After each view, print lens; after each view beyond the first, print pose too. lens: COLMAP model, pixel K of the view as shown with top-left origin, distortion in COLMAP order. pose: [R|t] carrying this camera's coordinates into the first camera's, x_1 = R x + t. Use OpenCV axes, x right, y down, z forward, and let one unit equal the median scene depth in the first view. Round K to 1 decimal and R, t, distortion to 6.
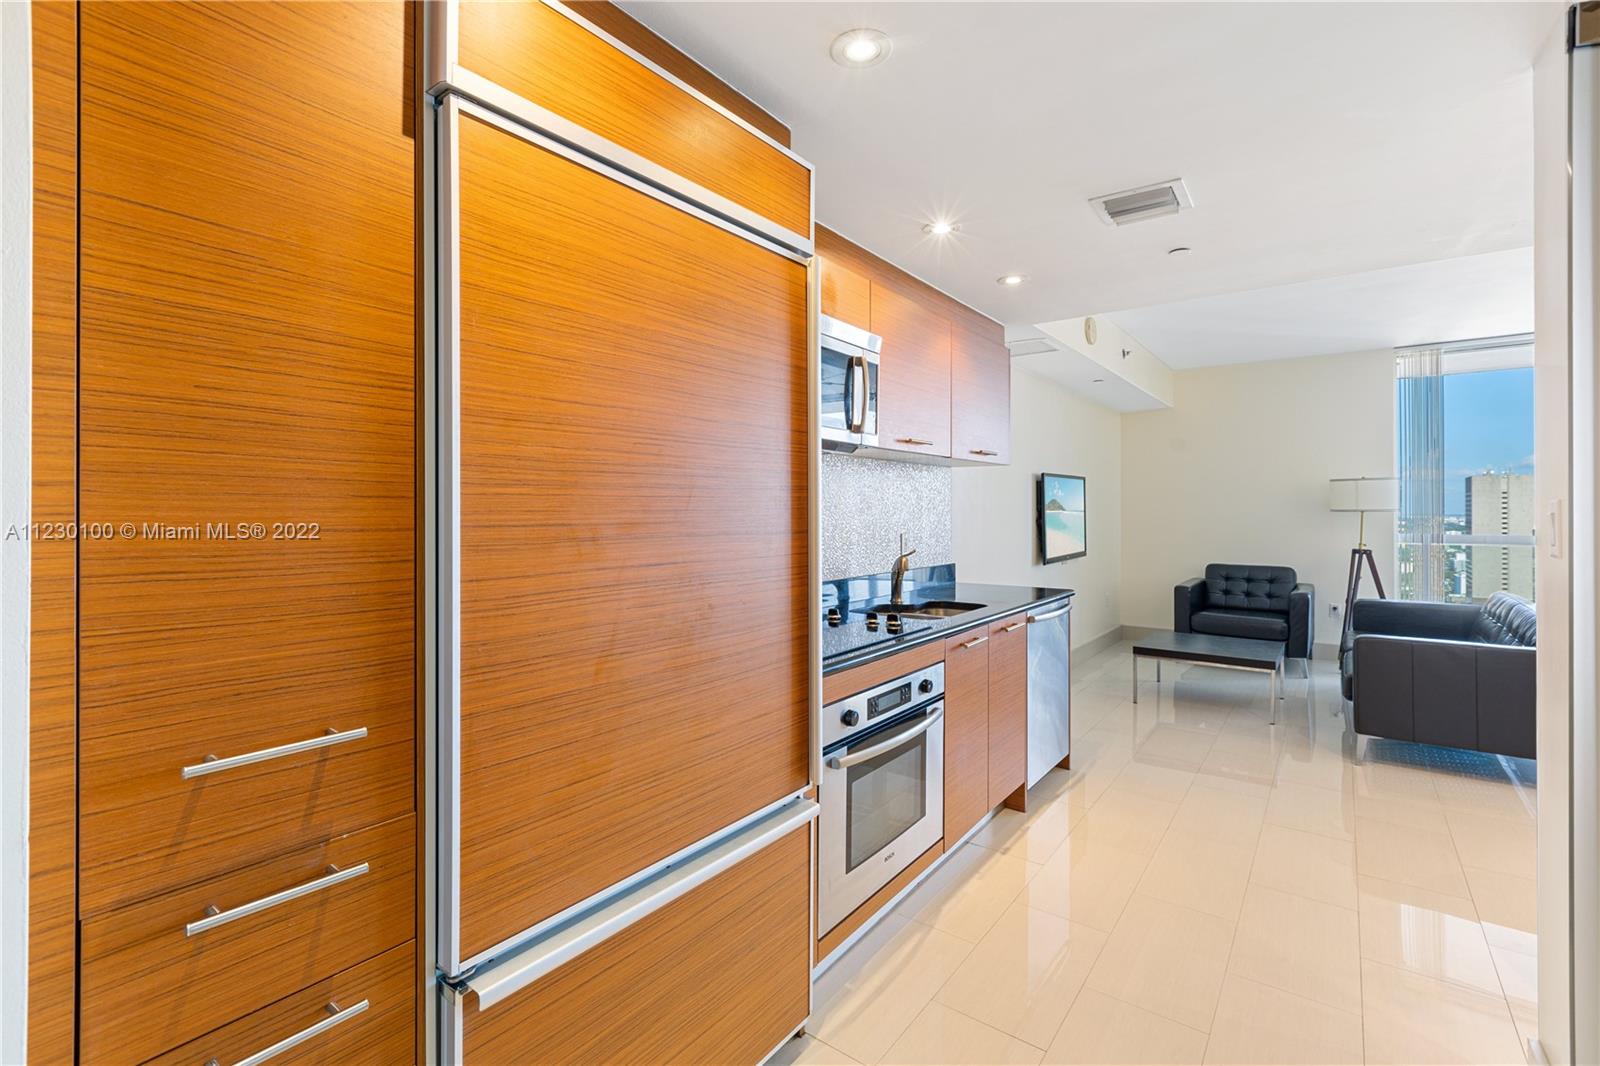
lens RADIAL K [[722.9, 0, 788.1], [0, 722.9, 507.8], [0, 0, 1]] dist [-0.001064, -0.000631]
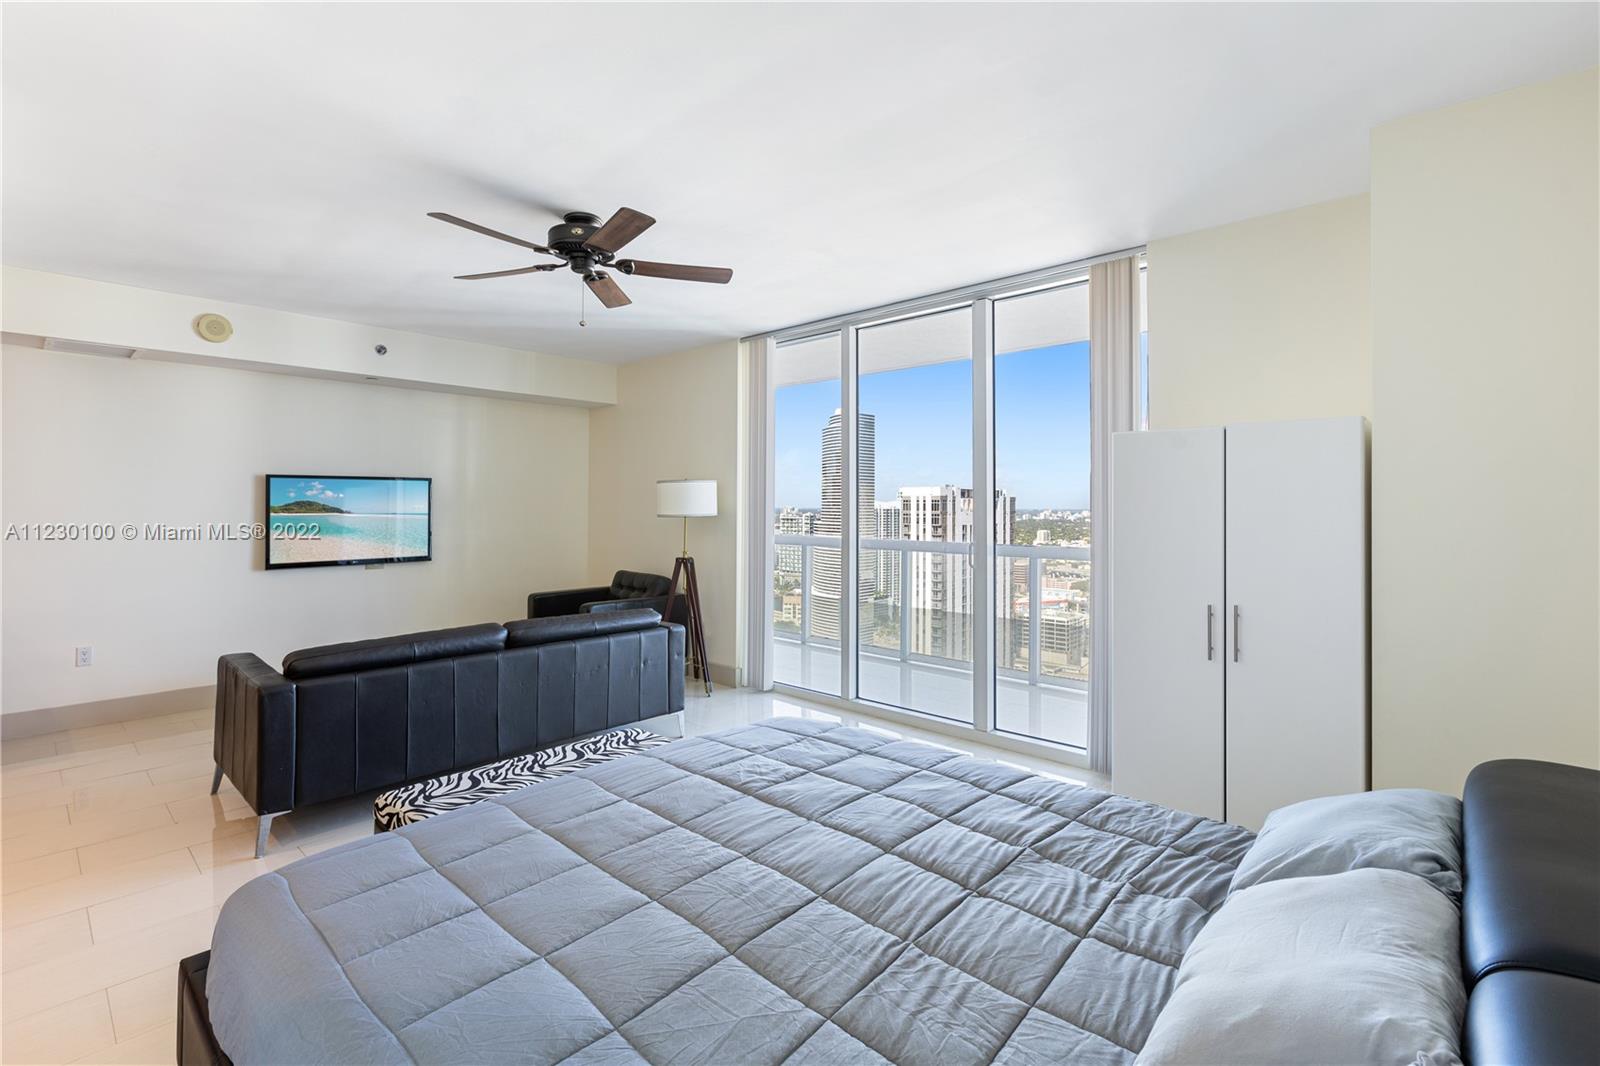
lens RADIAL K [[722.9, 0, 784.7], [0, 722.9, 502.5], [0, 0, 1]] dist [-0.001064, -0.000631]
pose [[0.995748, 0.004563, -0.092006, 1.003426], [-0.004534, 0.999990, 0.000519, -0.014736], [0.092008, -0.000100, 0.995758, 0.083048]]
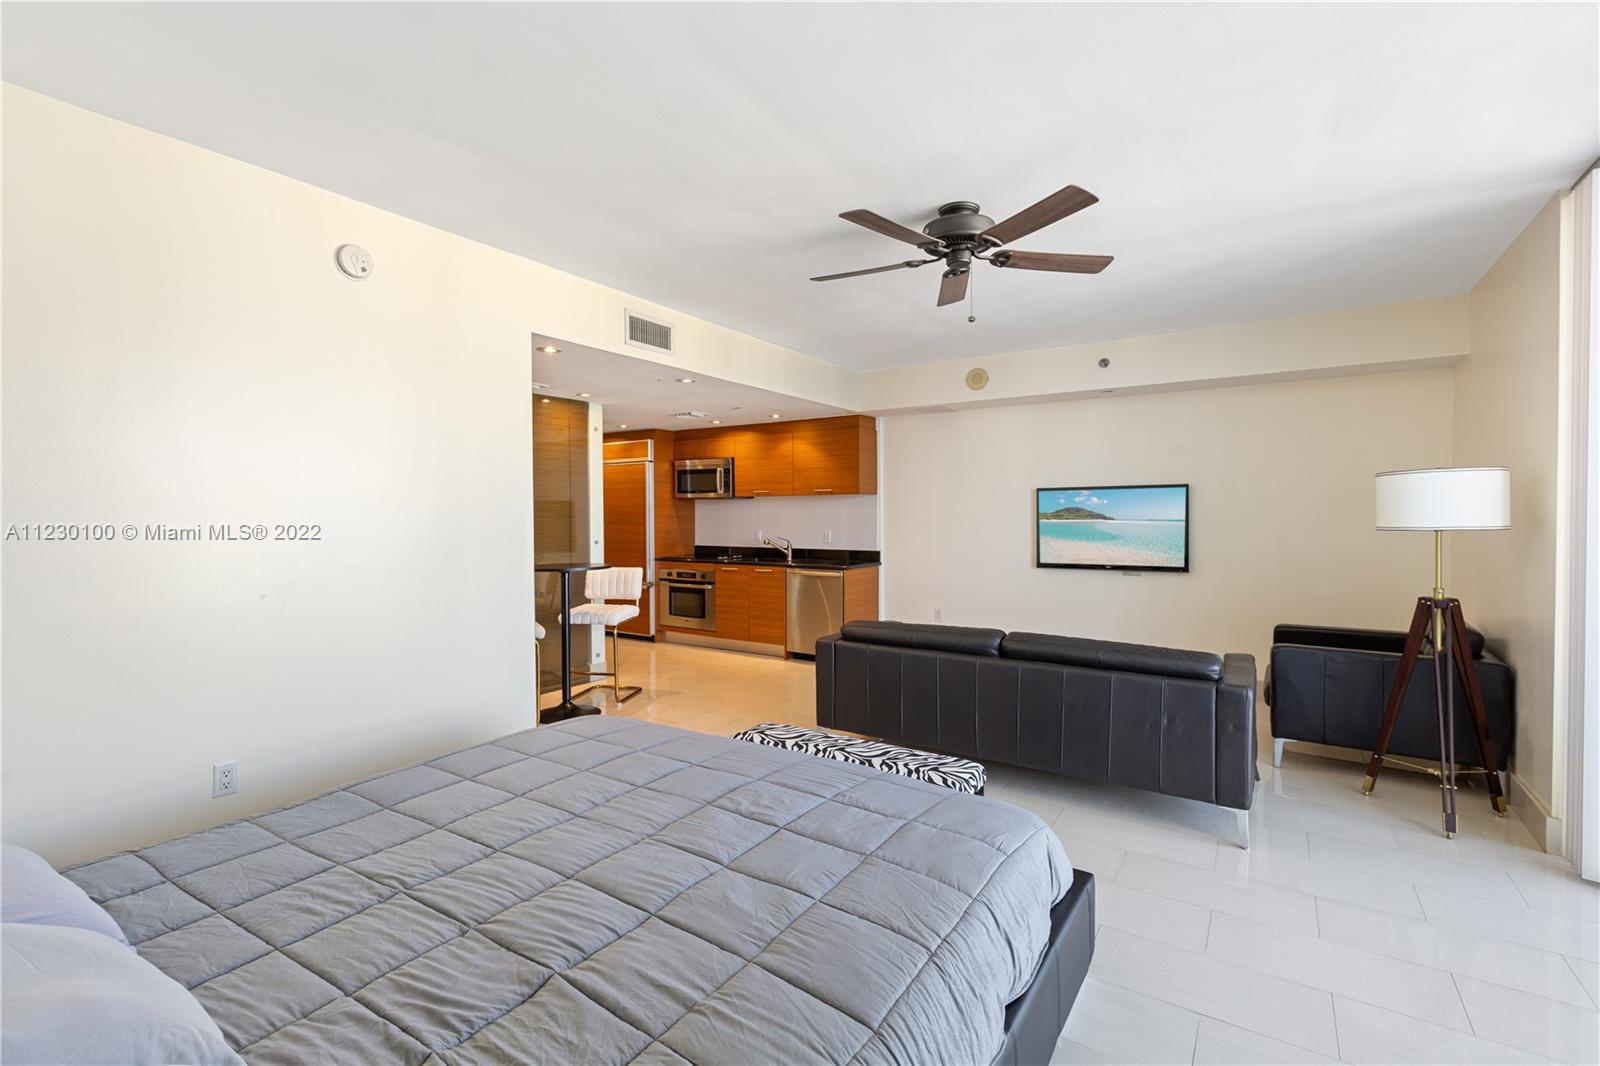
lens RADIAL K [[722.9, 0, 802.5], [0, 722.9, 522.9], [0, 0, 1]] dist [-0.001064, -0.000631]
pose [[0.084619, 0.016652, -0.996274, 1.310949], [0.006791, 0.999827, 0.017288, -0.014040], [0.996390, -0.008228, 0.084491, 0.458277]]
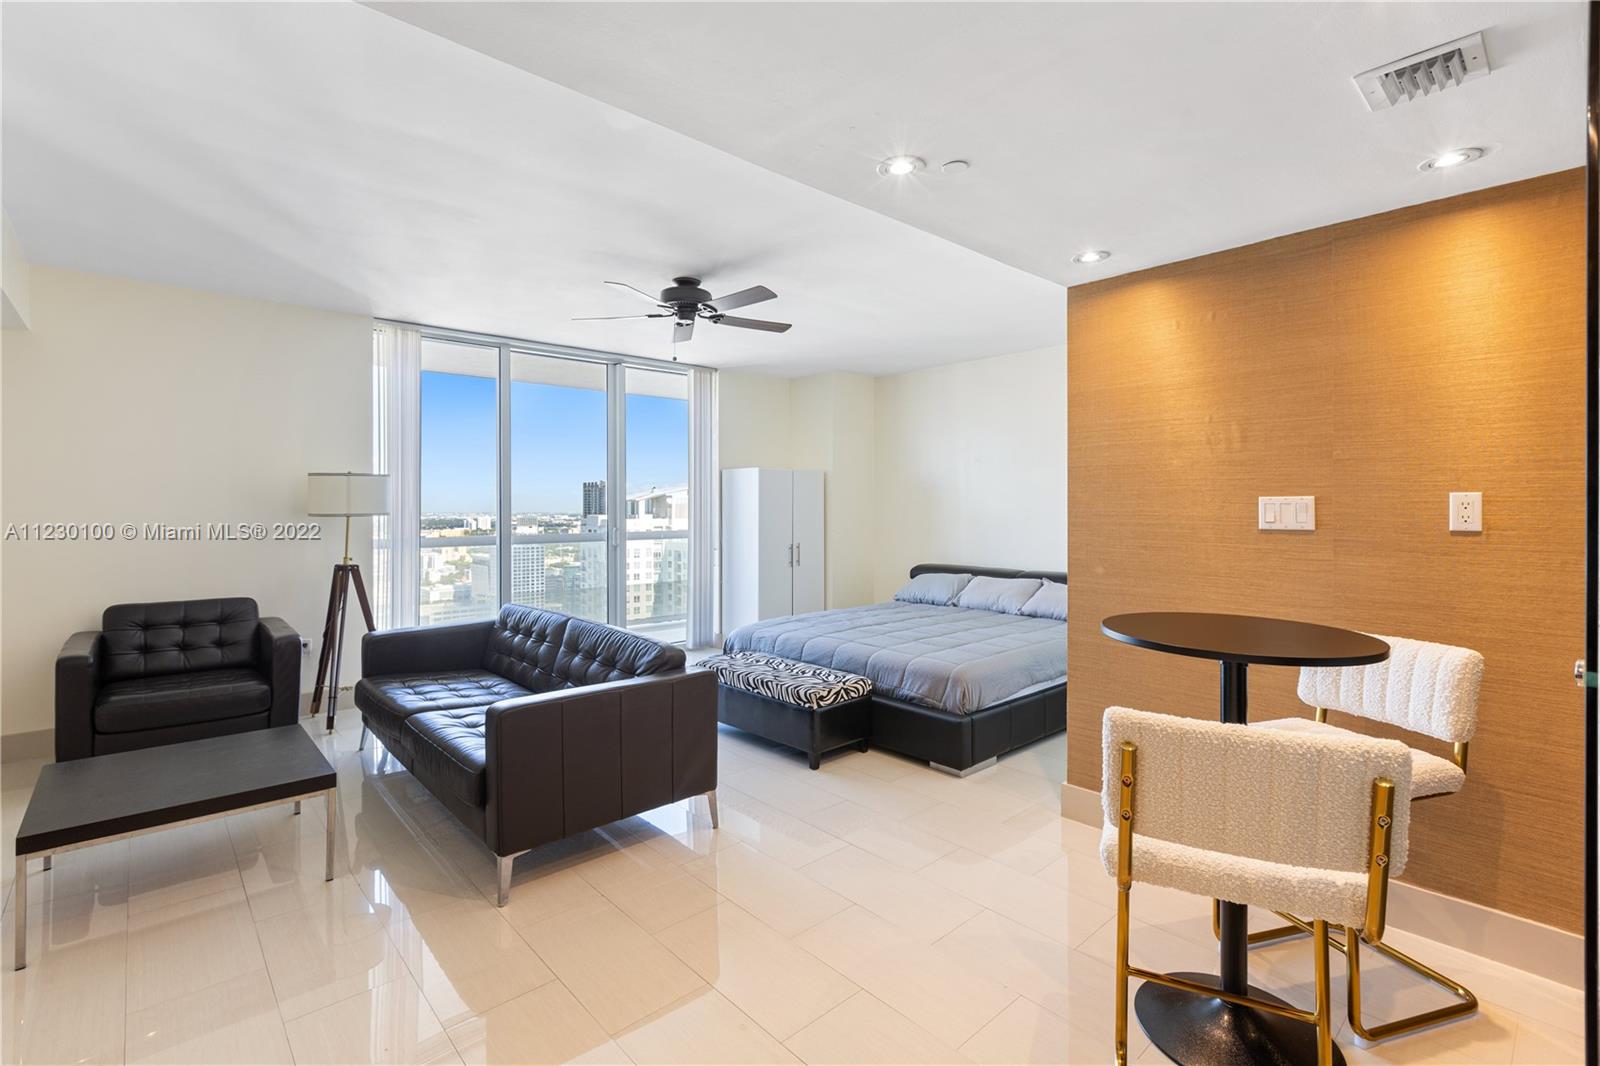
lens RADIAL K [[722.9, 0, 789.3], [0, 722.9, 505.7], [0, 0, 1]] dist [-0.001064, -0.000631]
pose [[0.183542, 0.004730, 0.983000, 0.115883], [-0.003305, 0.999986, -0.004195, -0.004148], [-0.983006, -0.002479, 0.183555, 0.384940]]
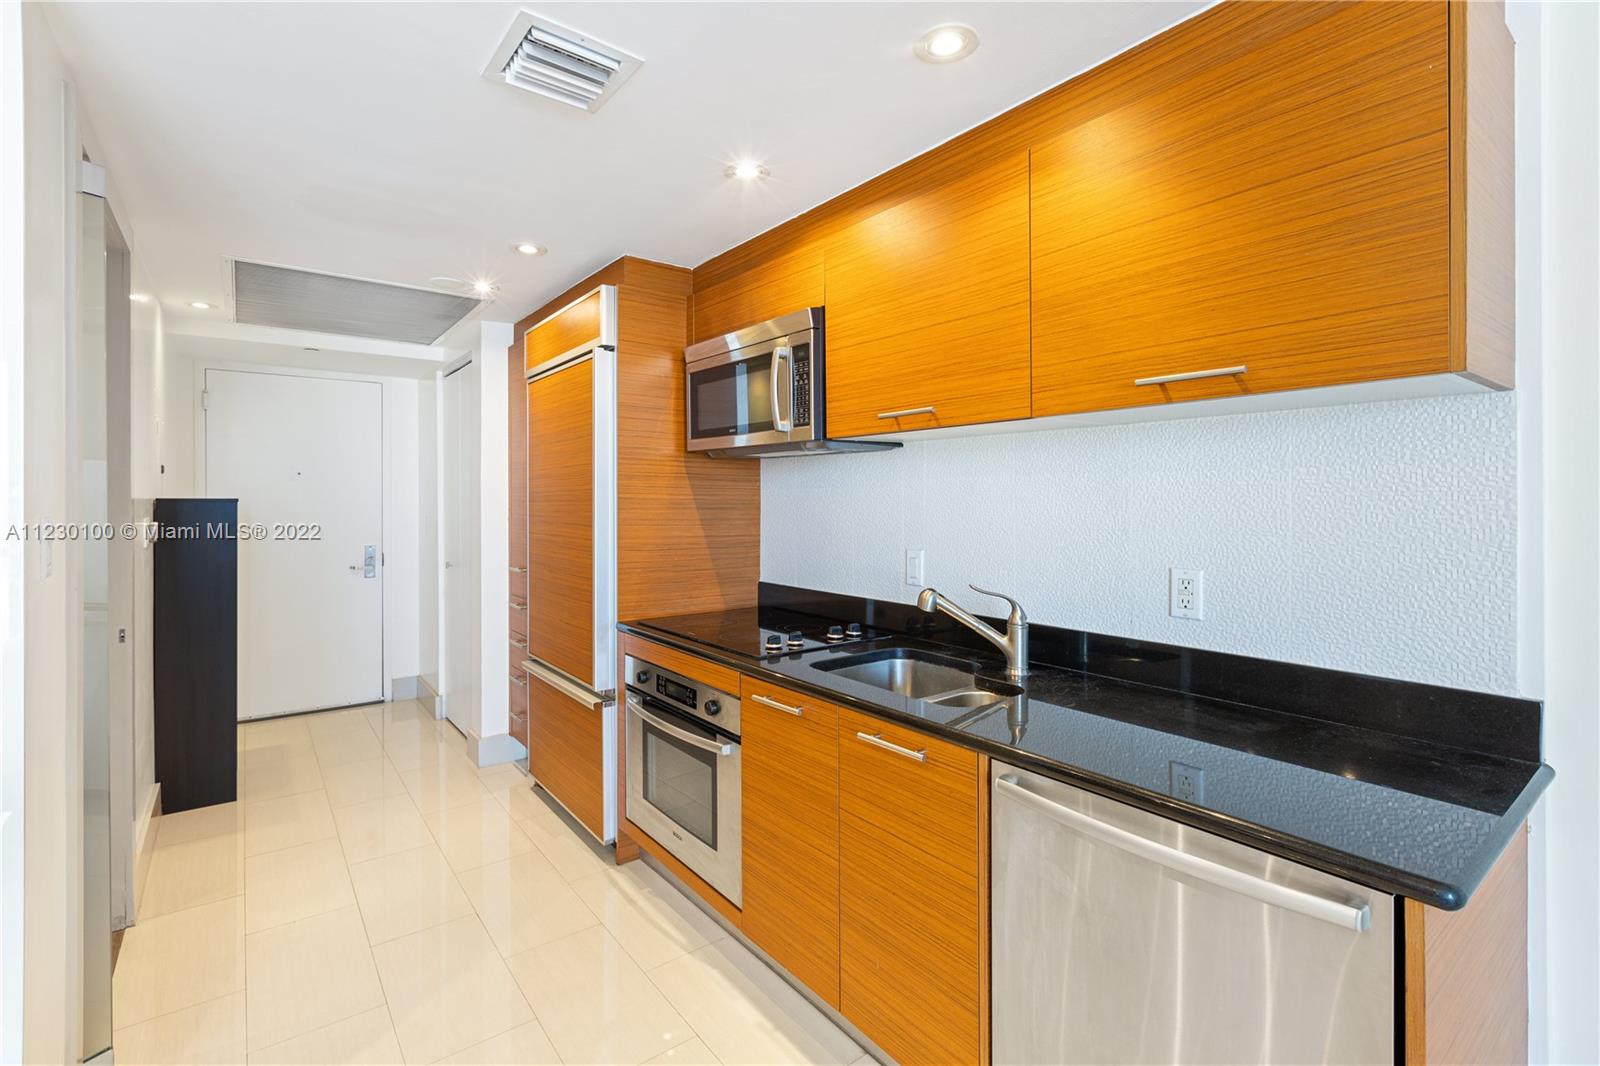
lens RADIAL K [[722.9, 0, 797.1], [0, 722.9, 501.4], [0, 0, 1]] dist [-0.001064, -0.000631]
pose [[-0.248213, 0.003610, -0.968699, 0.414420], [0.006644, 0.999976, 0.002024, -0.006561], [0.968683, -0.005934, -0.248231, 0.525606]]
